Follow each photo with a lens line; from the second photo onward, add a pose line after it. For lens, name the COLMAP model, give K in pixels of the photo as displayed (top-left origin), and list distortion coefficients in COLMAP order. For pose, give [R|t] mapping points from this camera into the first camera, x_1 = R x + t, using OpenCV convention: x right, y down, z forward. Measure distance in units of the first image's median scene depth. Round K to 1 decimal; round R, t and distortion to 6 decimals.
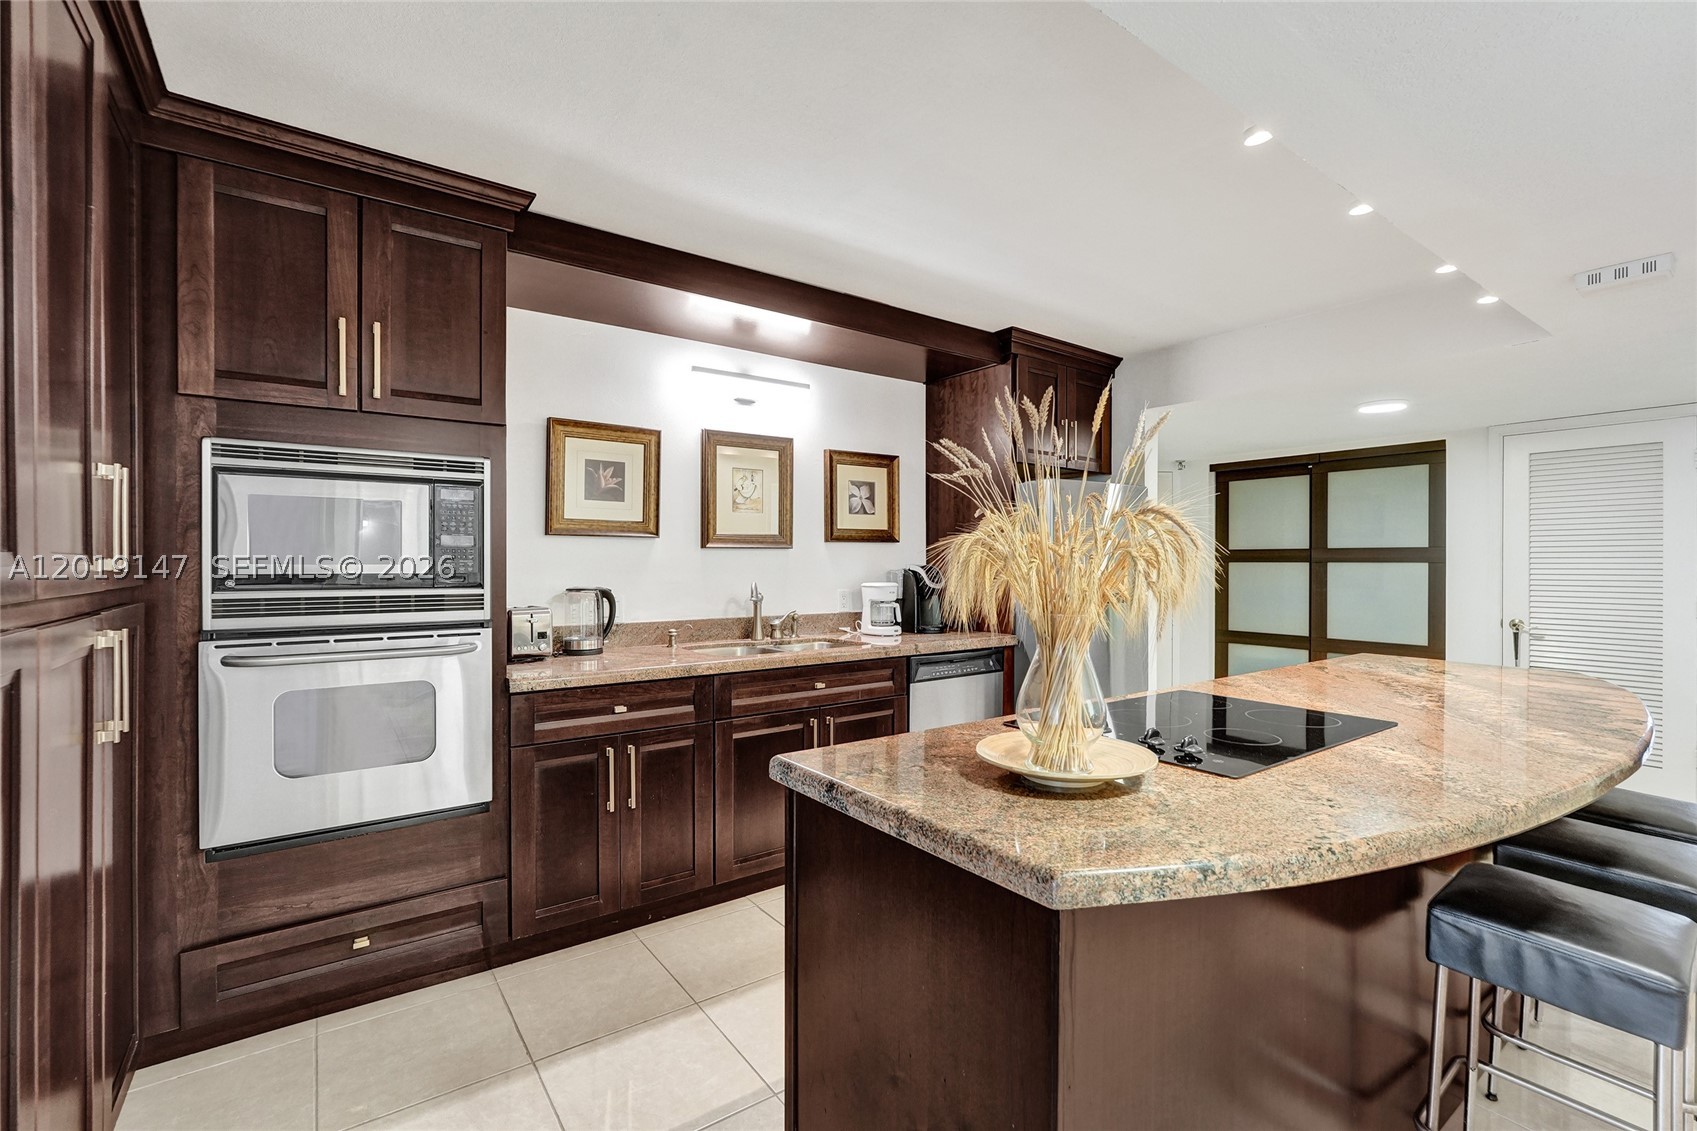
lens RADIAL K [[749.7, 0, 848.9], [0, 749.7, 565.1], [0, 0, 1]] dist [-0.003449, 0.000922]
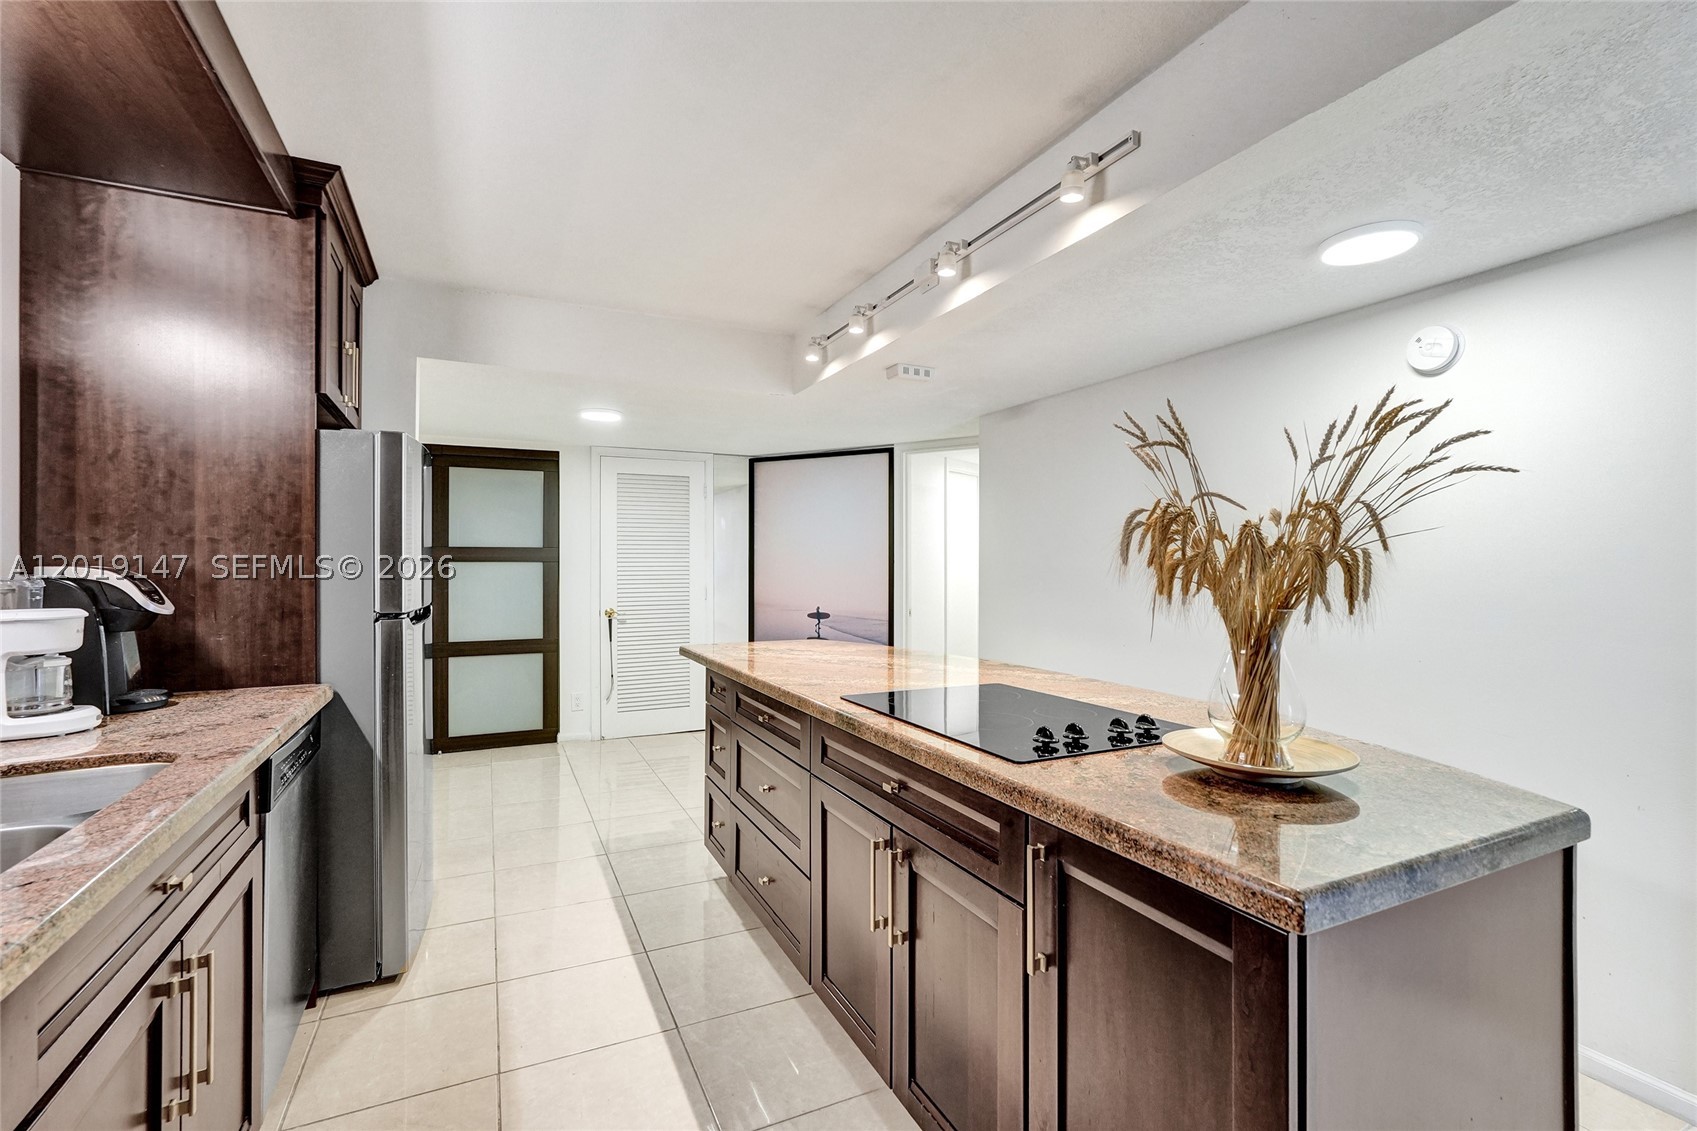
lens RADIAL K [[749.7, 0, 847.4], [0, 749.7, 563.5], [0, 0, 1]] dist [-0.003449, 0.000922]
pose [[0.166813, -0.001187, 0.985988, -0.237472], [0.004928, 0.999988, 0.000370, 0.000702], [-0.985976, 0.004797, 0.166817, 0.414198]]
